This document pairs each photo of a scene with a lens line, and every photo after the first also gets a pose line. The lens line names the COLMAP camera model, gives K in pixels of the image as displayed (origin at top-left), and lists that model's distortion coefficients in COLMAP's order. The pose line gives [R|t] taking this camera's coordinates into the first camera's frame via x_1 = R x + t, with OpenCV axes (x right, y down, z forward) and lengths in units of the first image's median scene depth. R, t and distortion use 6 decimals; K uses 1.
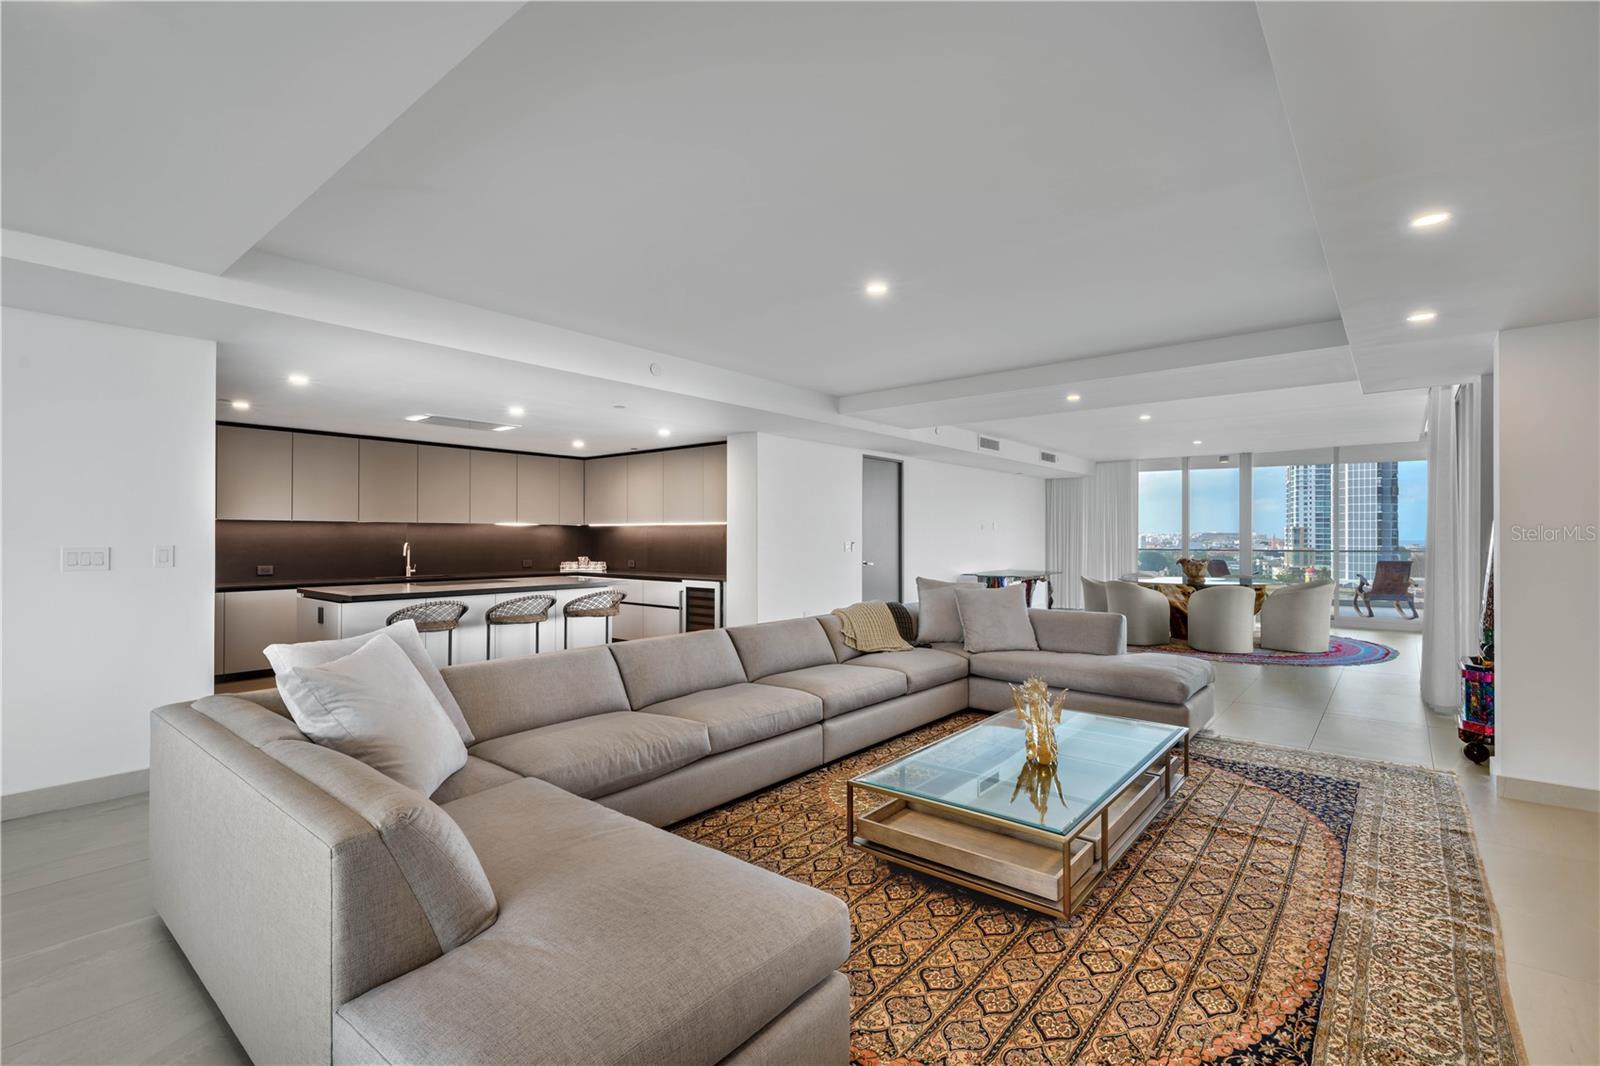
lens RADIAL K [[729.2, 0, 799.3], [0, 729.2, 540.6], [0, 0, 1]] dist [-0.002528, -0.000682]
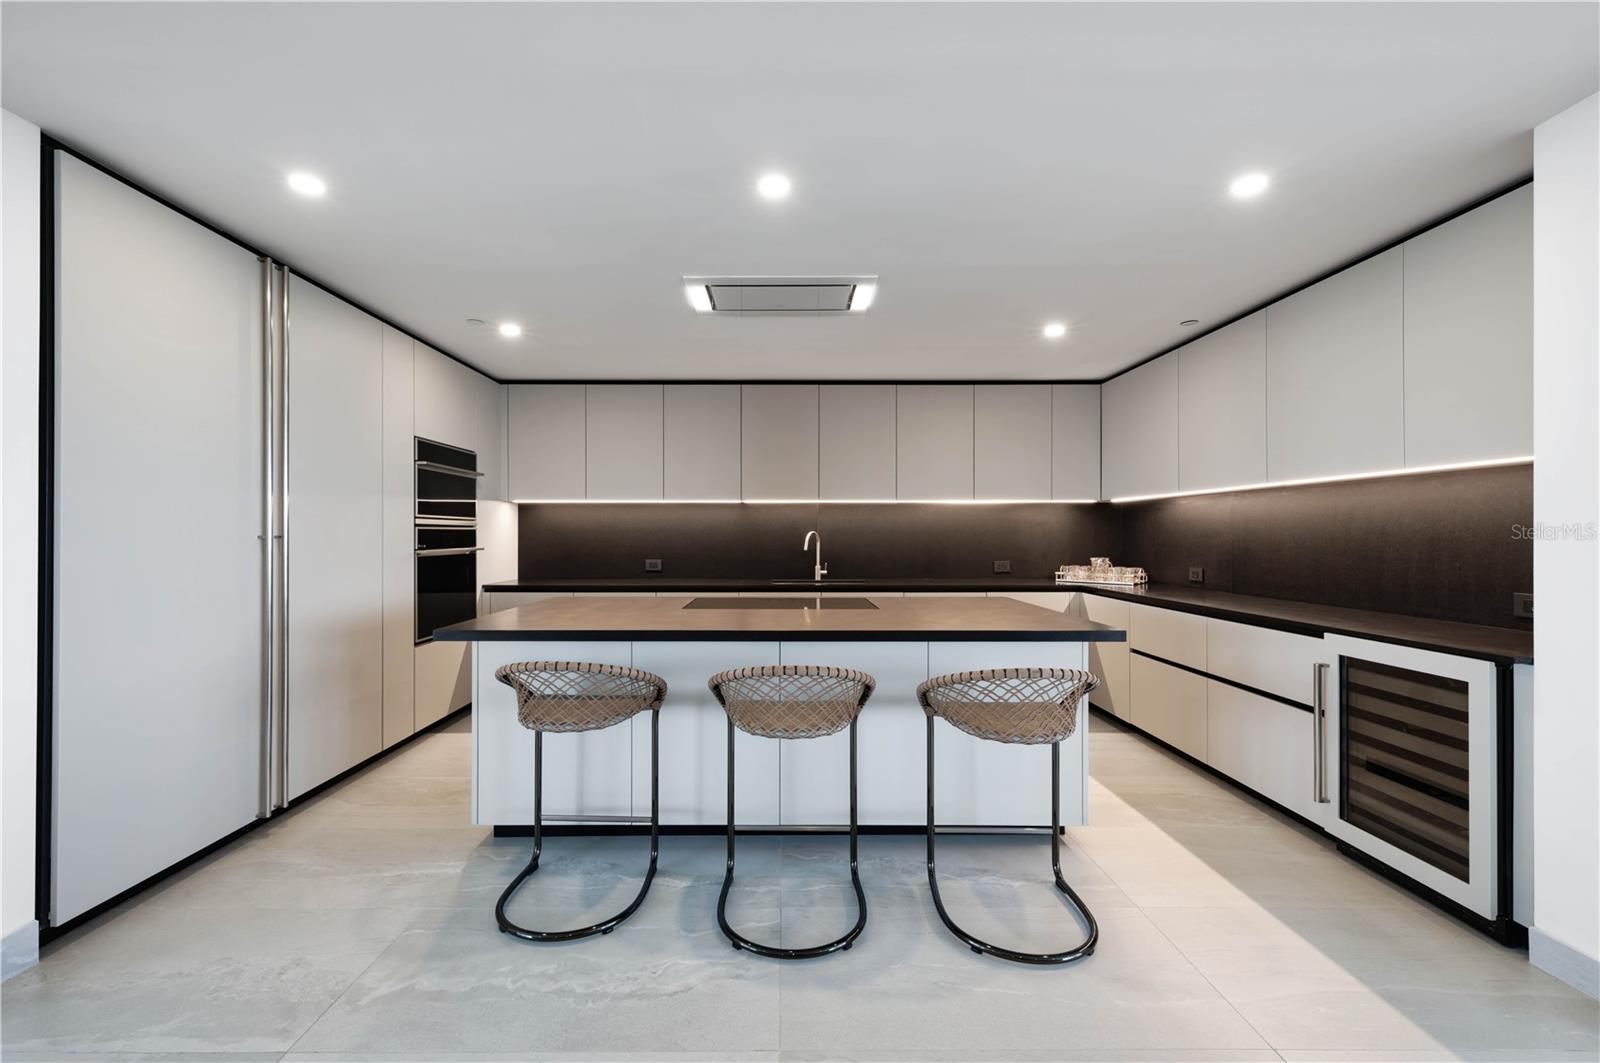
lens RADIAL K [[635.9, 0, 784.5], [0, 635.9, 536.8], [0, 0, 1]] dist [0.001029, 0.000246]
pose [[0.638467, 0.000498, -0.769649, -0.110634], [-0.003712, 0.999990, -0.002433, 0.011731], [0.769640, 0.004410, 0.638462, 0.734770]]
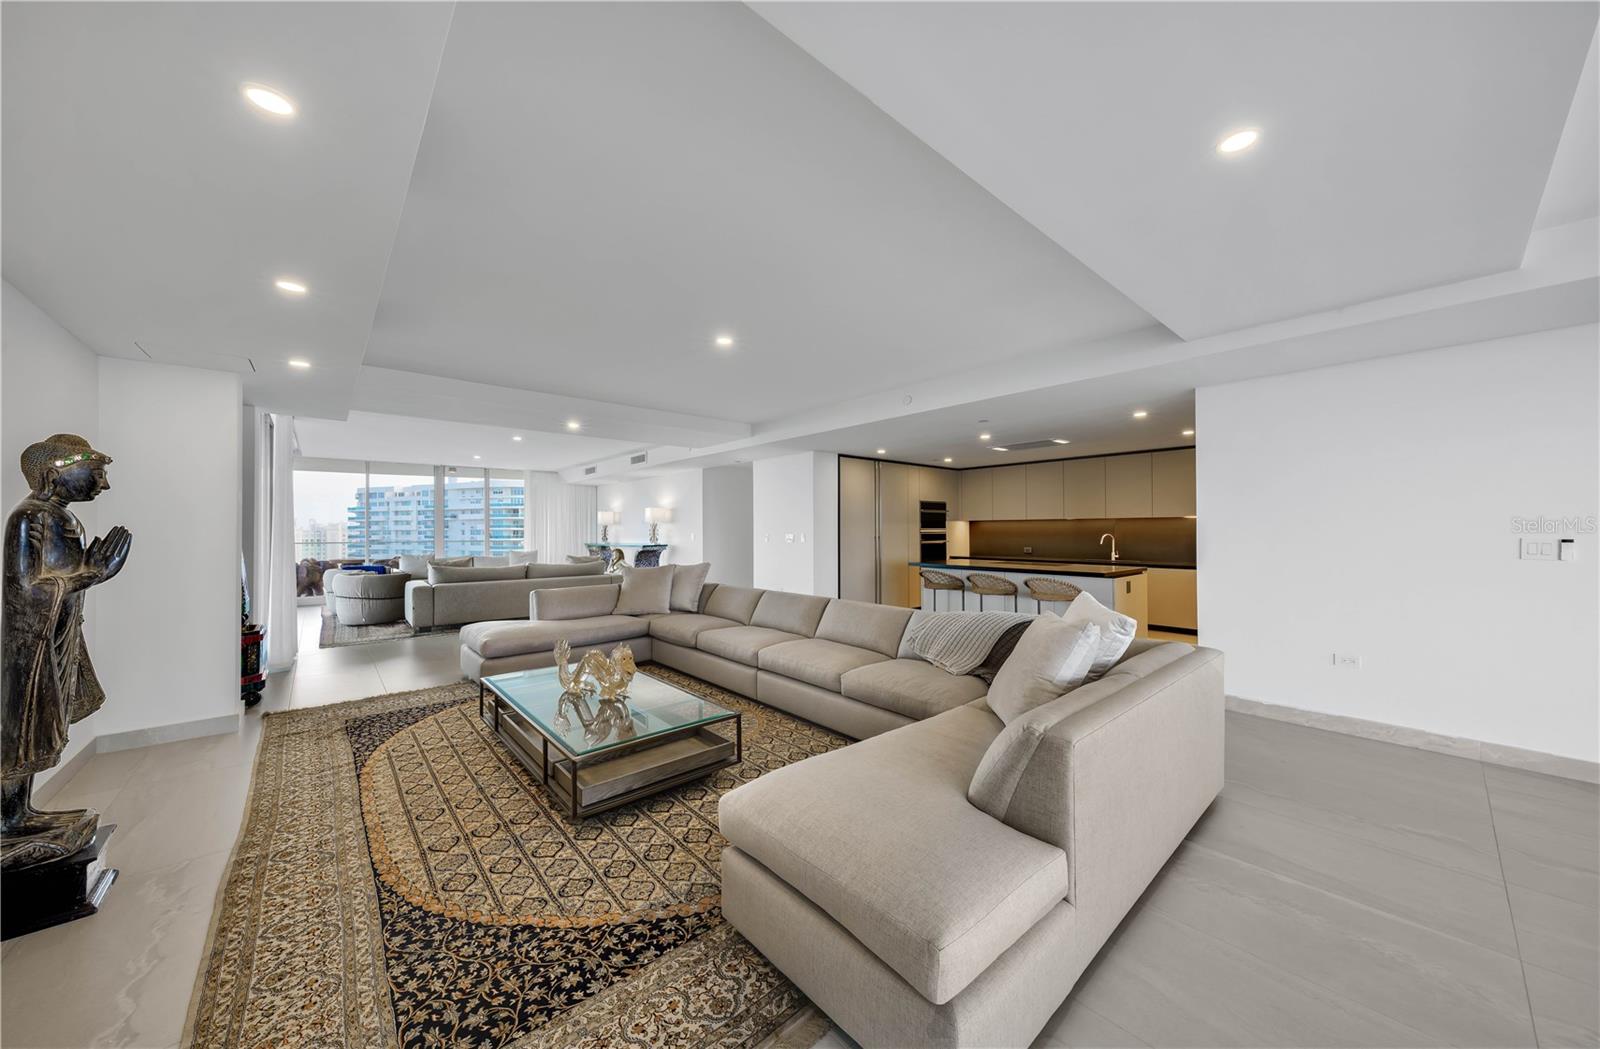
lens RADIAL K [[557.8, 0, 803.4], [0, 557.8, 522.4], [0, 0, 1]] dist [0.001235, 0.000106]
pose [[-0.163299, -0.014455, -0.986471, 0.646727], [0.000191, 0.999892, -0.014684, -0.003611], [0.986577, -0.002587, -0.163278, 0.782299]]
